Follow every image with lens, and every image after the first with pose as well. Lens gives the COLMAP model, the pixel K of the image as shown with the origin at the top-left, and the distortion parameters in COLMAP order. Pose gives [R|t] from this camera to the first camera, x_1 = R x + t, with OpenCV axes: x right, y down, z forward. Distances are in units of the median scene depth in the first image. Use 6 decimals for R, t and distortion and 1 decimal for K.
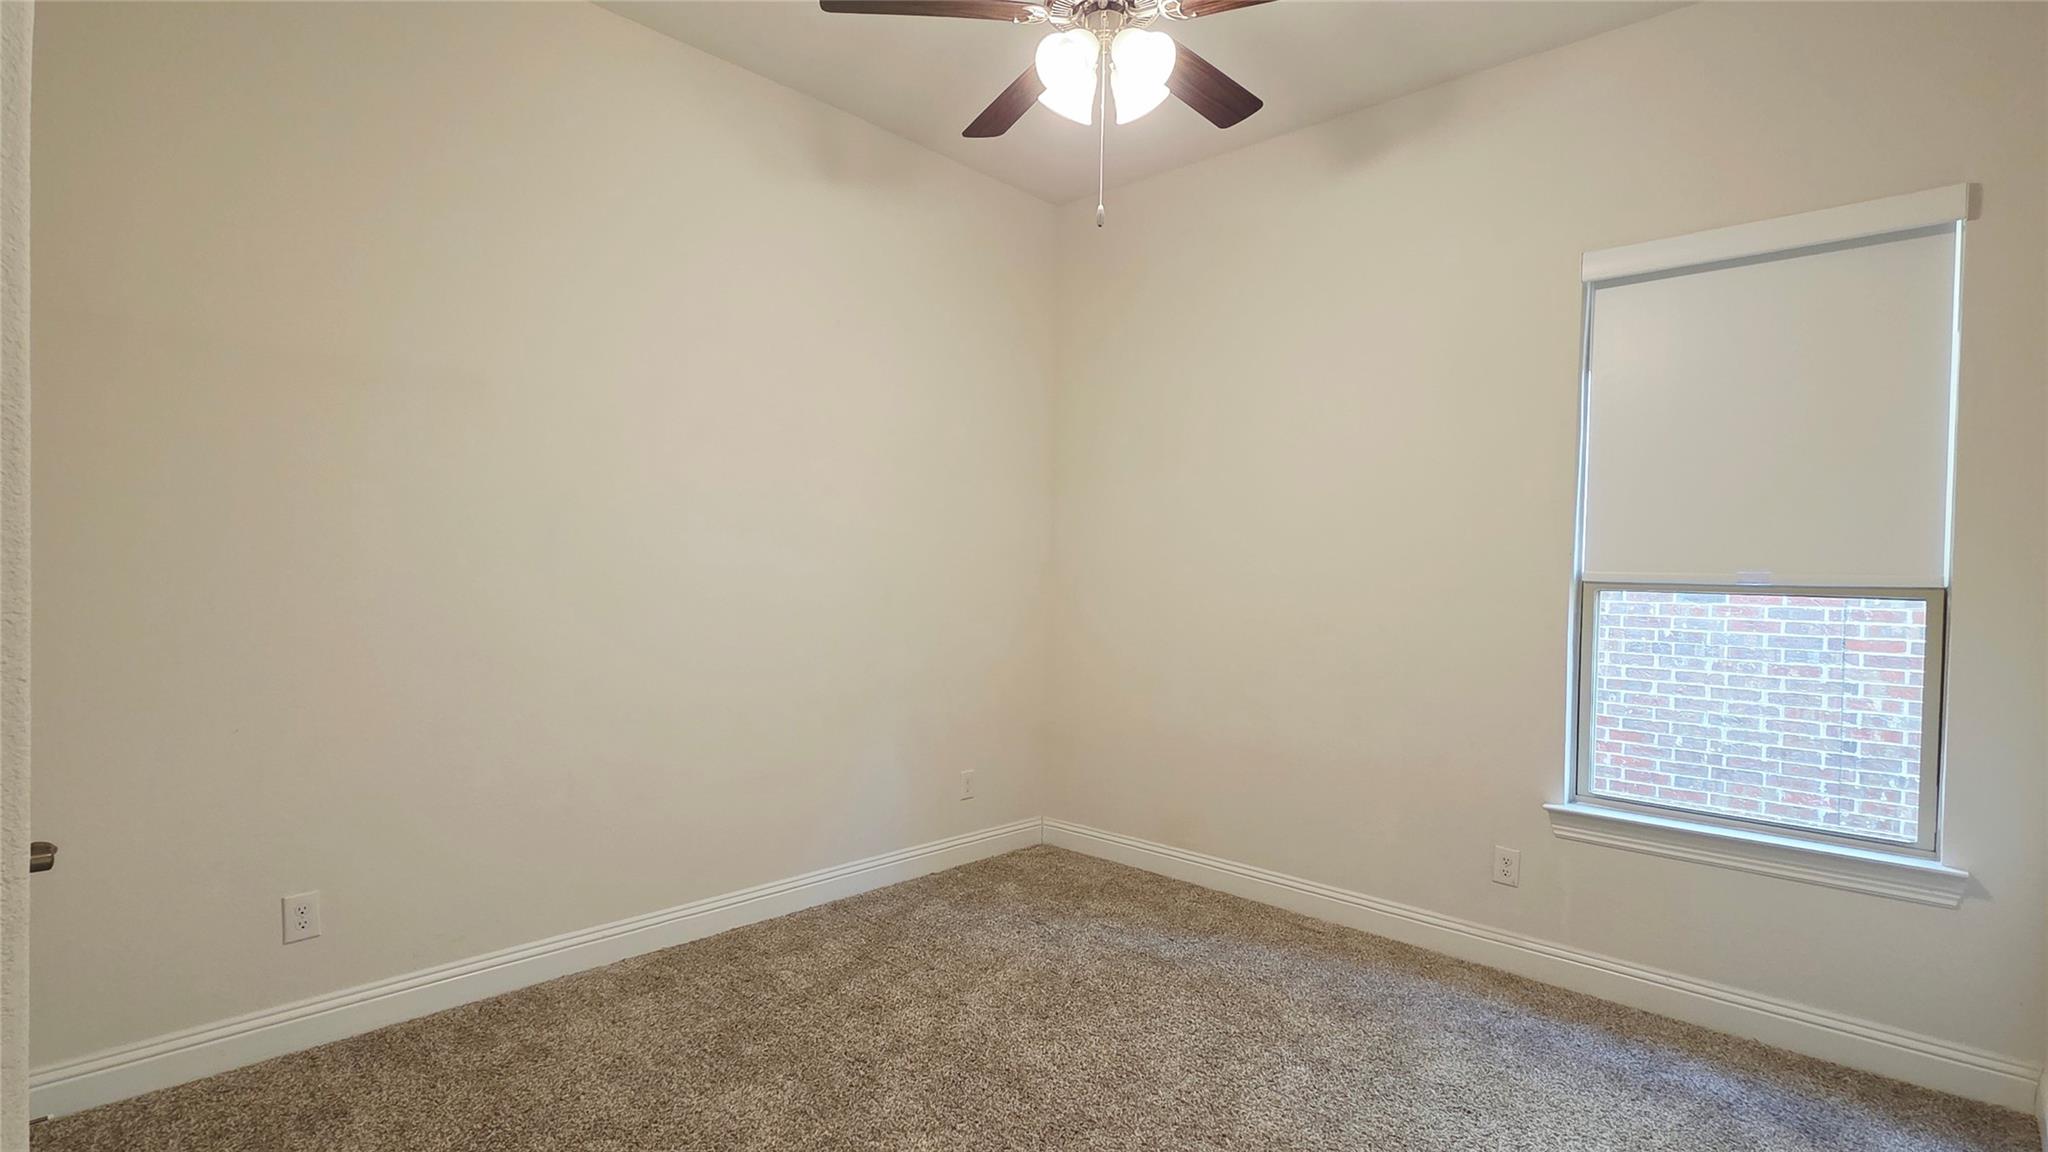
lens RADIAL K [[989.9, 0, 1009.1], [0, 989.9, 588.3], [0, 0, 1]] dist [0.007136, 0.000730]
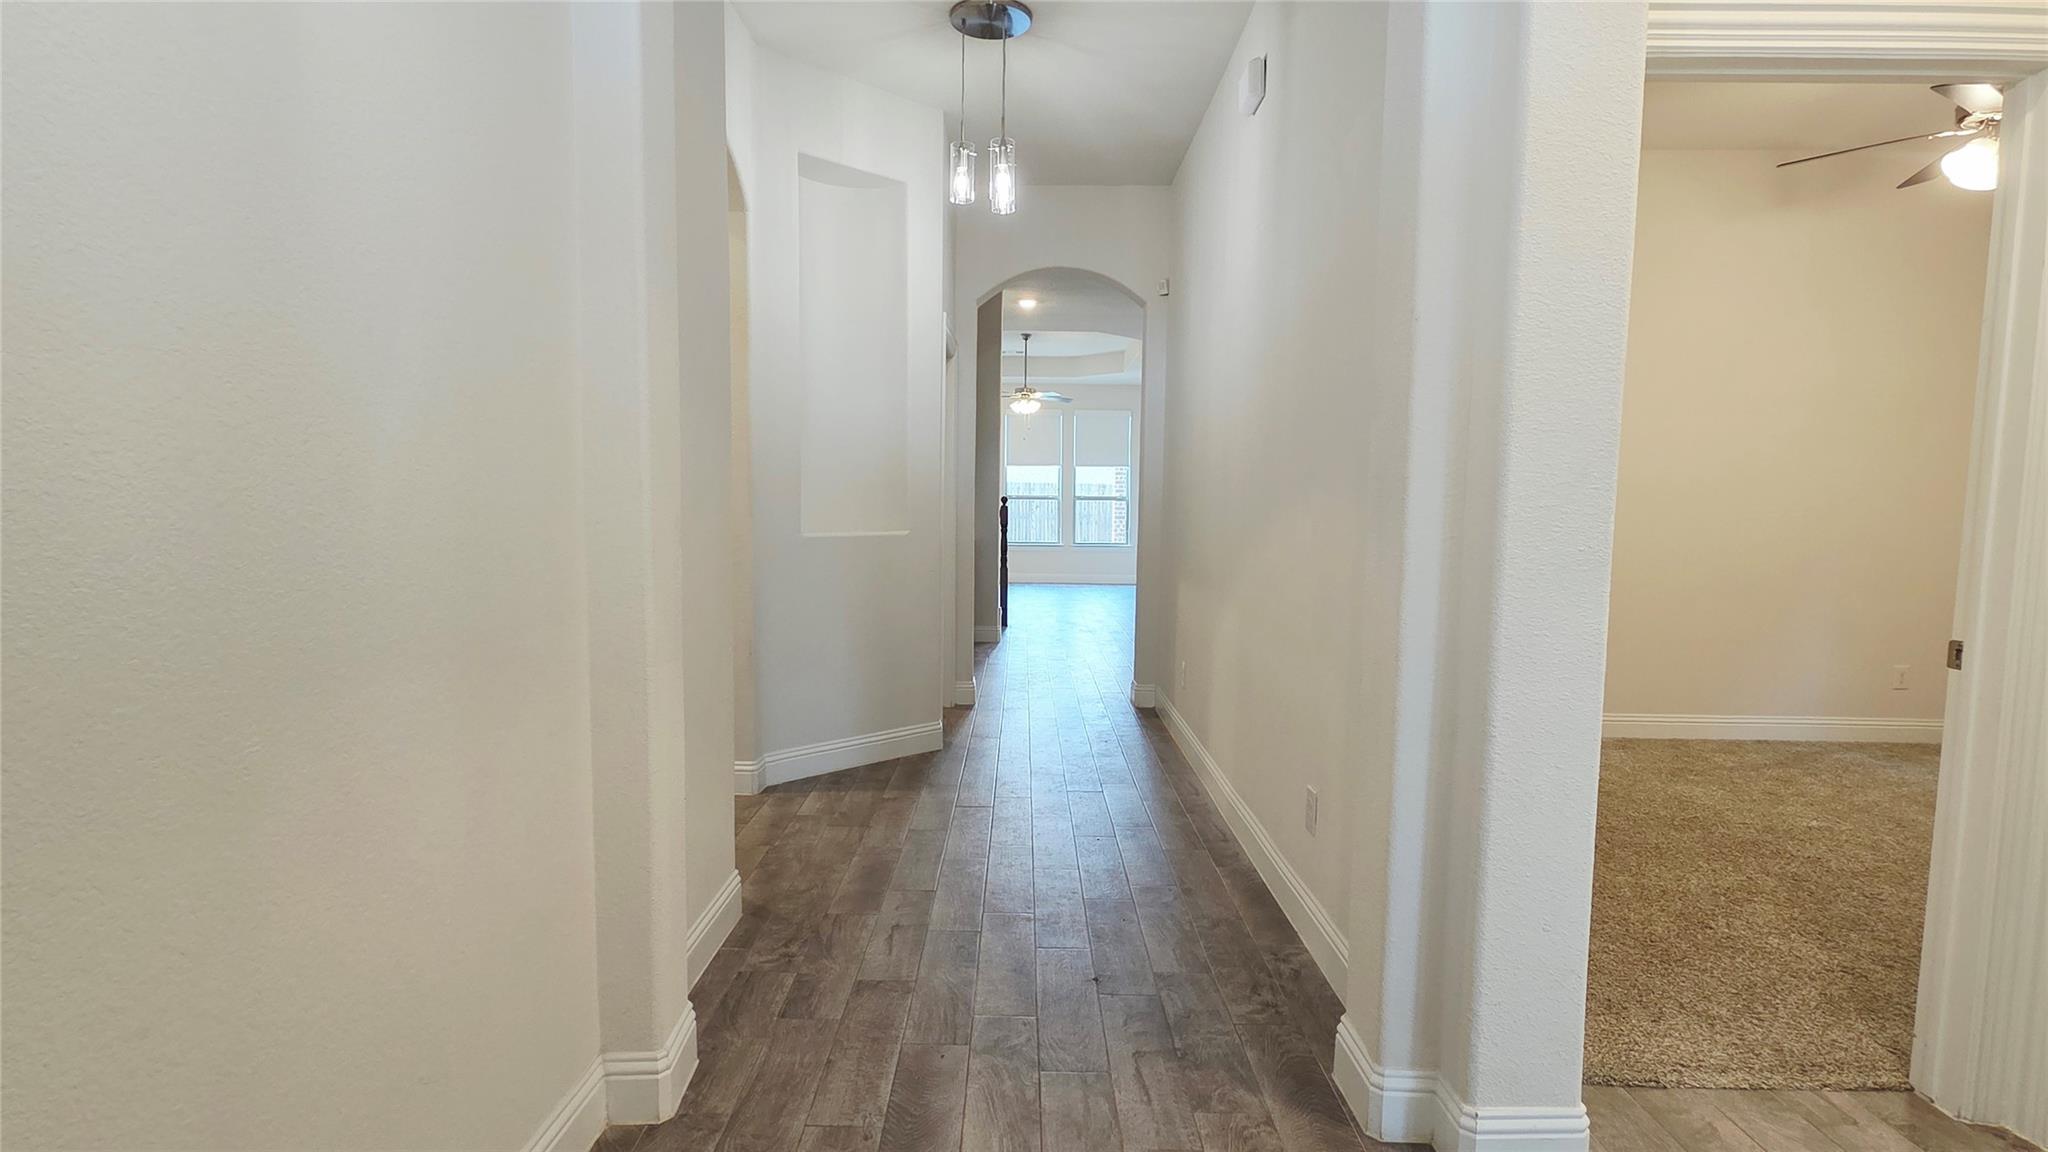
lens RADIAL K [[963.8, 0, 1022.4], [0, 963.8, 589.8], [0, 0, 1]] dist [0.000858, 0.000133]
pose [[0.668402, 0.048009, -0.742249, 0.127981], [-0.004705, 0.998168, 0.060326, 0.033292], [0.743785, -0.036830, 0.667403, -0.664063]]
